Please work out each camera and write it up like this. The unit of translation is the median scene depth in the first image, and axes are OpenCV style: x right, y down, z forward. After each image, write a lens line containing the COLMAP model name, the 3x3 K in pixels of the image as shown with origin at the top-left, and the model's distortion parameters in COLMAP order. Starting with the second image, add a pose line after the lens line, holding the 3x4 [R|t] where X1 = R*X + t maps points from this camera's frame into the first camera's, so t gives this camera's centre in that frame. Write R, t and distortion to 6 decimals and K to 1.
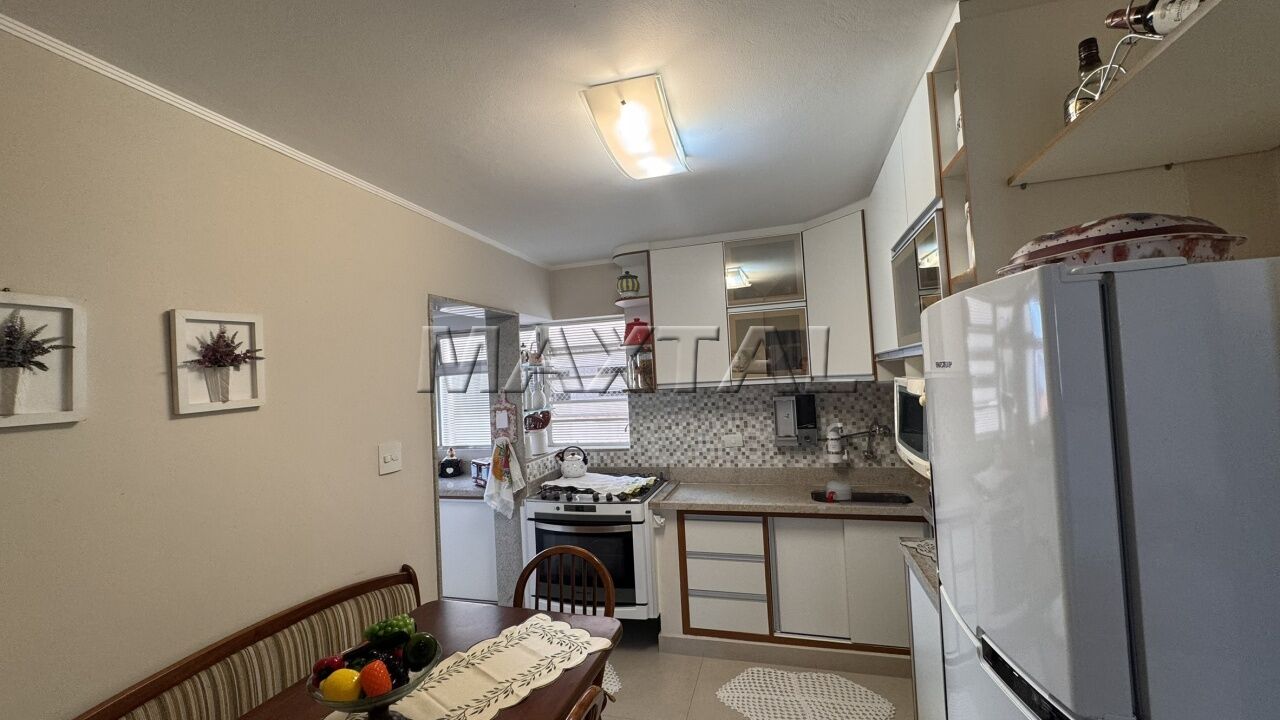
lens RADIAL K [[509.3, 0, 639.2], [0, 509.3, 359.6], [0, 0, 1]] dist [-0.002085, 0.000869]
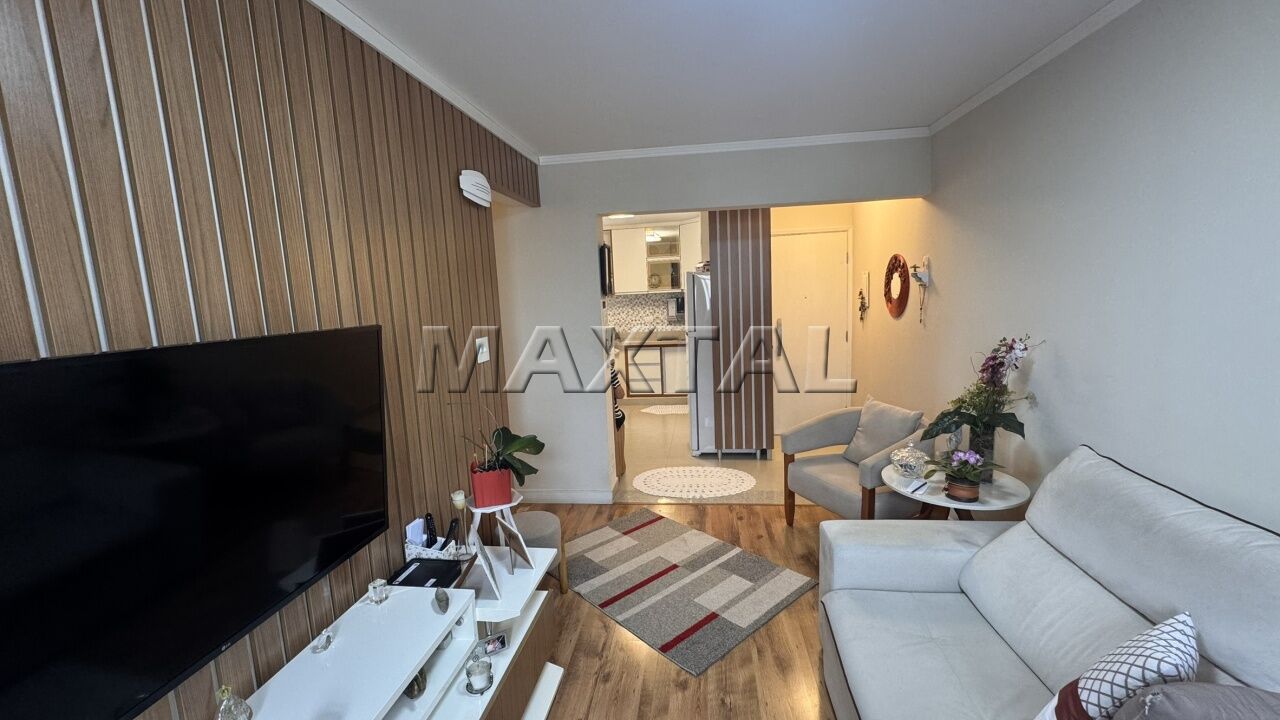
lens RADIAL K [[509.3, 0, 639.2], [0, 509.3, 359.6], [0, 0, 1]] dist [-0.002085, 0.000869]
pose [[0.989603, -0.015312, 0.143008, -0.195776], [-0.007986, 0.986932, 0.160937, -0.023561], [-0.143603, -0.160406, 0.976549, -1.317048]]
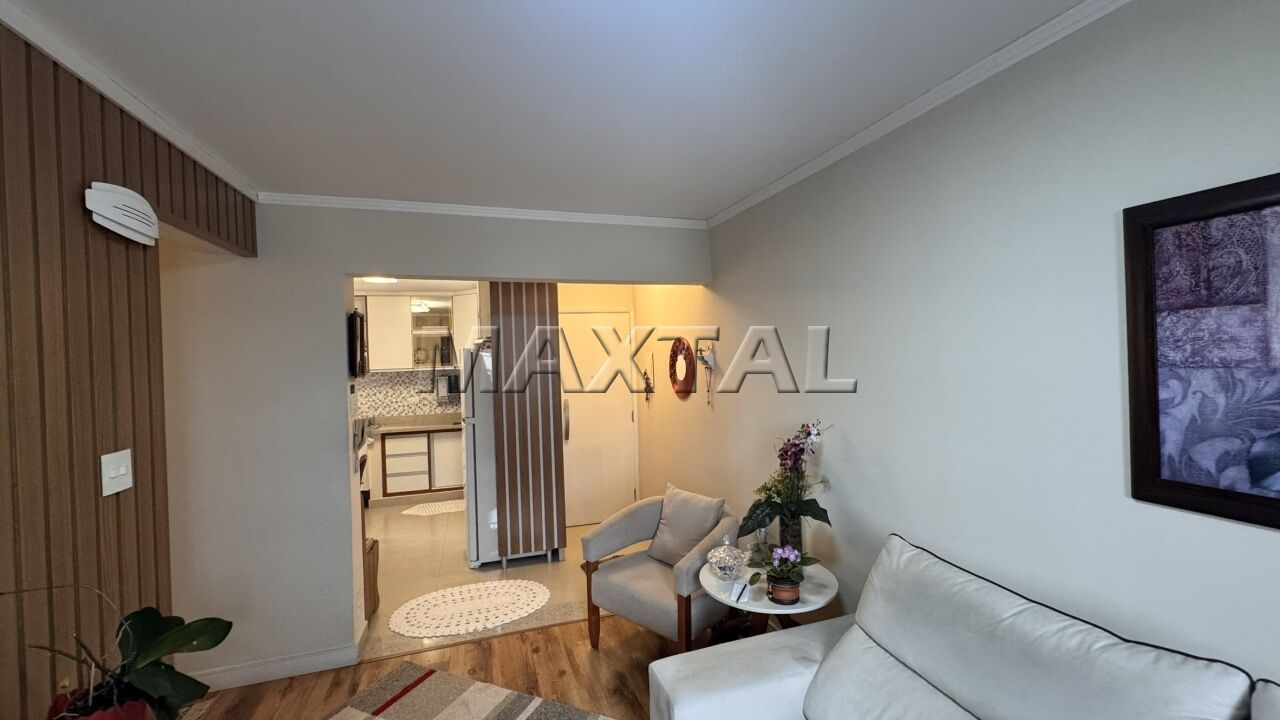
lens RADIAL K [[509.3, 0, 639.2], [0, 509.3, 359.6], [0, 0, 1]] dist [-0.002085, 0.000869]
pose [[0.834693, 0.020855, 0.550321, -0.177767], [-0.029966, 0.999522, 0.007573, -0.033307], [-0.549900, -0.022812, 0.834919, -1.152612]]
